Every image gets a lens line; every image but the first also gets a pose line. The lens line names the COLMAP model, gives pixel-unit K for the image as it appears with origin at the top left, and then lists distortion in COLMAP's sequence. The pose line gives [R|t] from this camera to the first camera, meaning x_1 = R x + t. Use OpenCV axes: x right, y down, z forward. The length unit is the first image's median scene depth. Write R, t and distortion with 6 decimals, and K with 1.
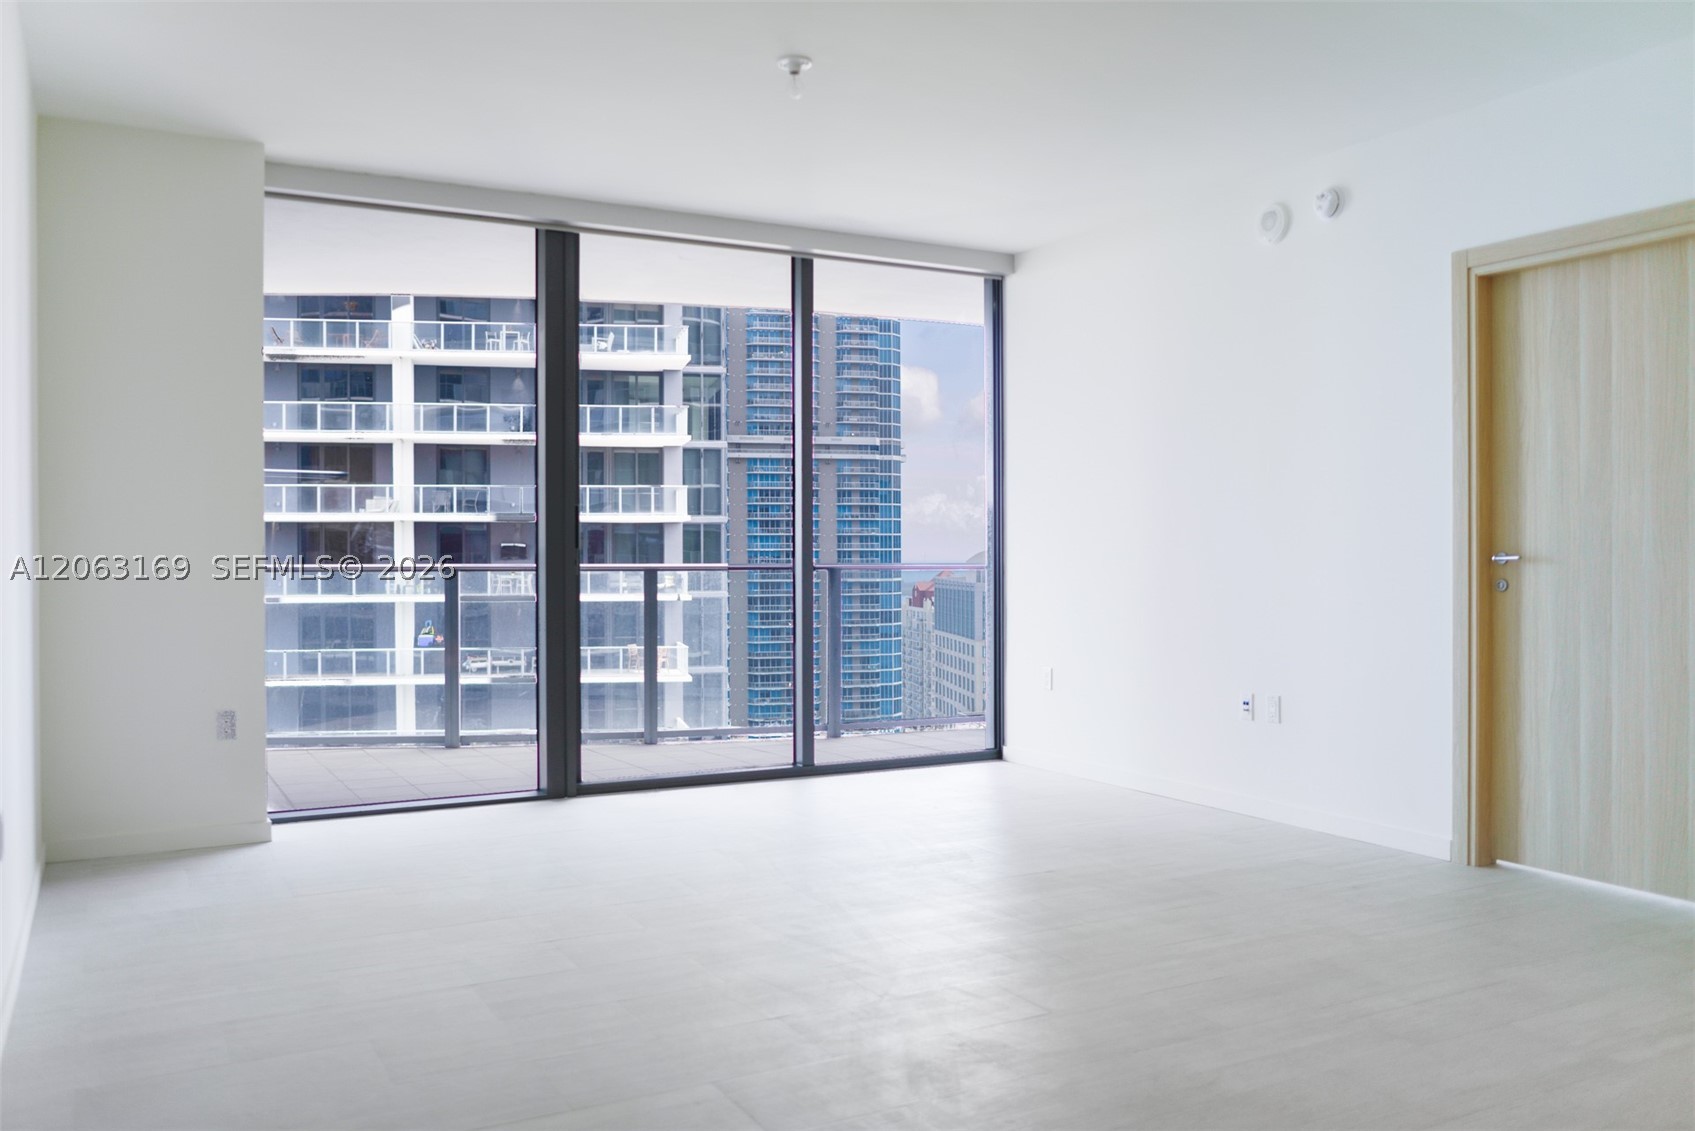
lens RADIAL K [[1358.1, 0, 851.1], [0, 1358.1, 562.5], [0, 0, 1]] dist [-0.046888, 0.008812]
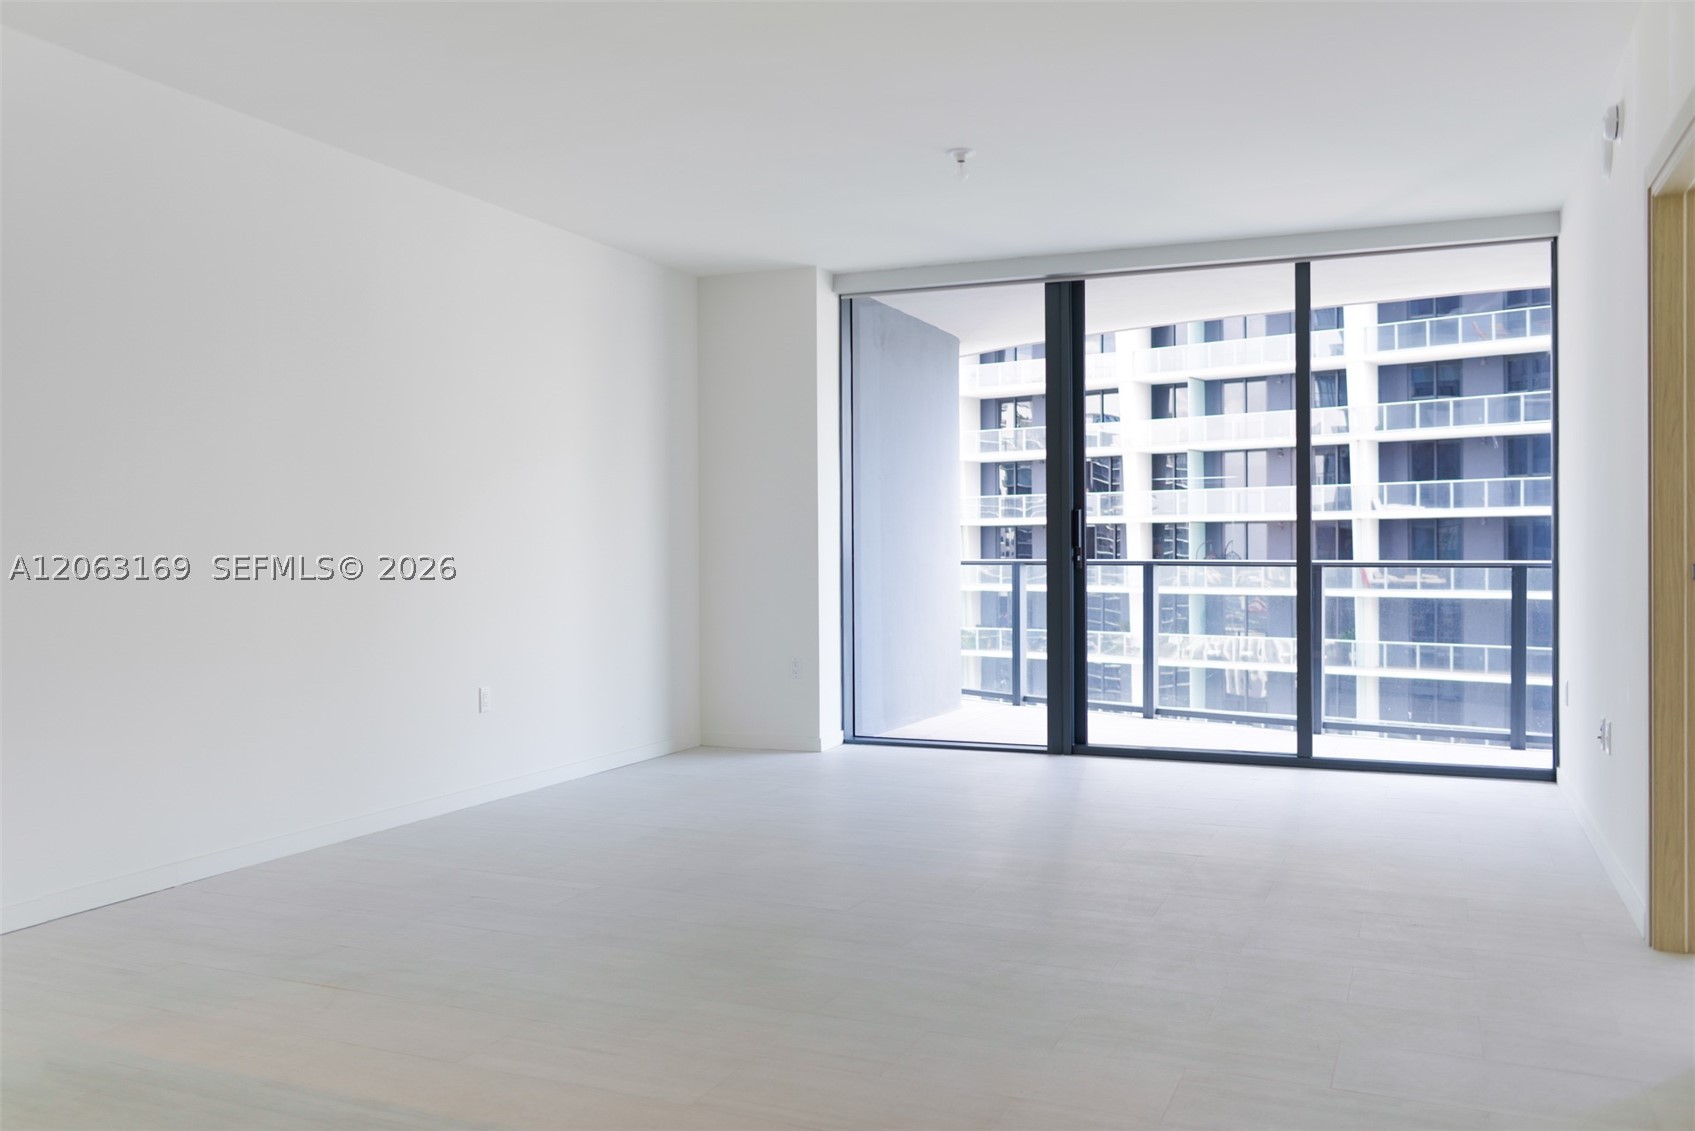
lens RADIAL K [[1360.7, 0, 847.5], [0, 1360.7, 565.5], [0, 0, 1]] dist [-0.026356, -0.003653]
pose [[0.615733, 0.008973, -0.787903, 0.346159], [-0.004201, 0.999958, 0.008105, -0.001108], [0.787943, -0.001681, 0.615746, 0.059900]]
